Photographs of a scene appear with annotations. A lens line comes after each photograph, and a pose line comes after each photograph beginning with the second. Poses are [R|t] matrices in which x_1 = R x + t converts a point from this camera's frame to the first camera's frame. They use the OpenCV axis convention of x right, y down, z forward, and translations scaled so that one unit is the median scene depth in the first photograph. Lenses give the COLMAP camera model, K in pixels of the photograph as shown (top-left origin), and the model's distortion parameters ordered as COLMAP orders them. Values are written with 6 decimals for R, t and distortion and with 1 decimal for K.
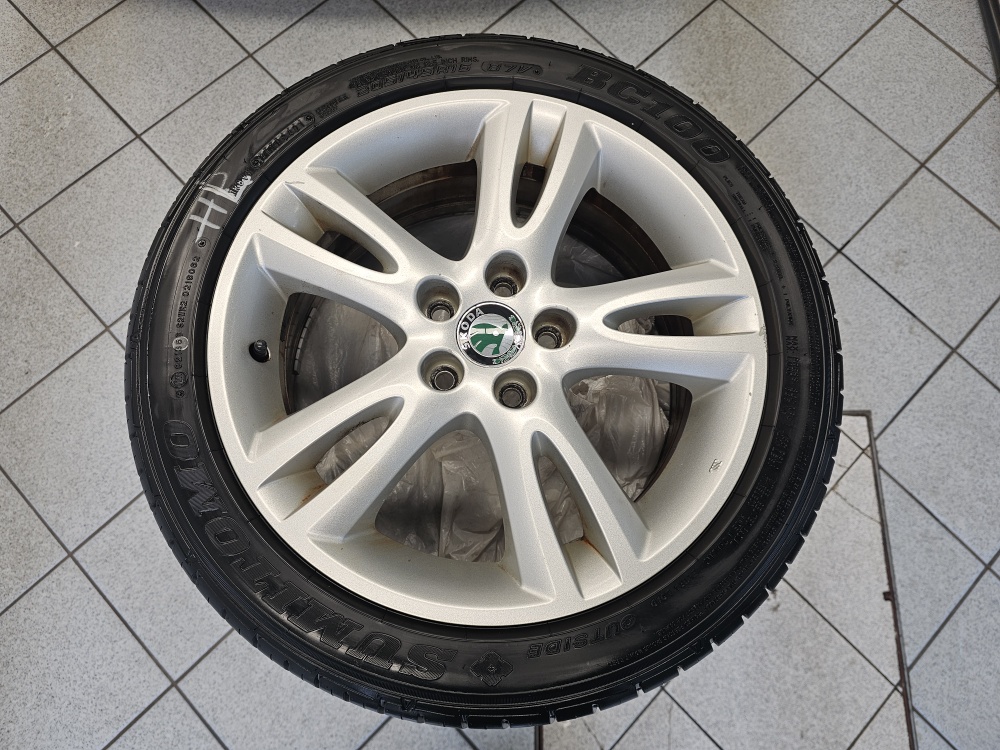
lens RADIAL K [[674.6, 0, 491.6], [0, 674.6, 365.4], [0, 0, 1]] dist [0.047993, -0.048682]
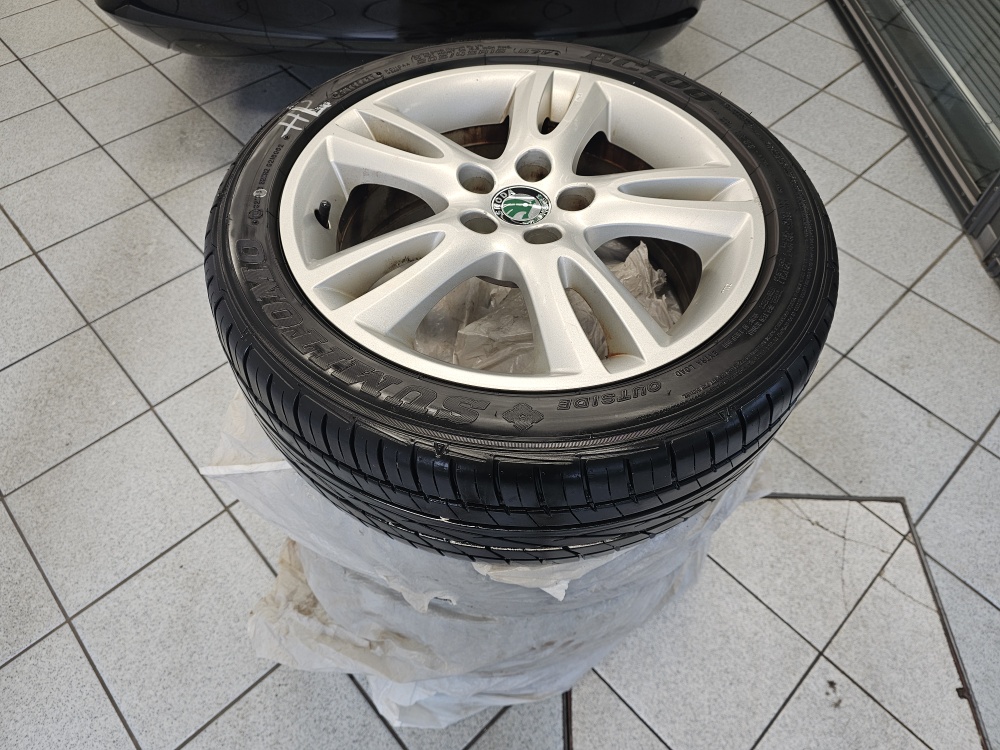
lens RADIAL K [[674.6, 0, 492.3], [0, 674.6, 361.4], [0, 0, 1]] dist [0.047993, -0.048682]
pose [[0.999529, 0.007521, -0.029740, -0.005896], [-0.017872, 0.930730, -0.365271, 0.269558], [0.024933, 0.365631, 0.930426, 0.005522]]
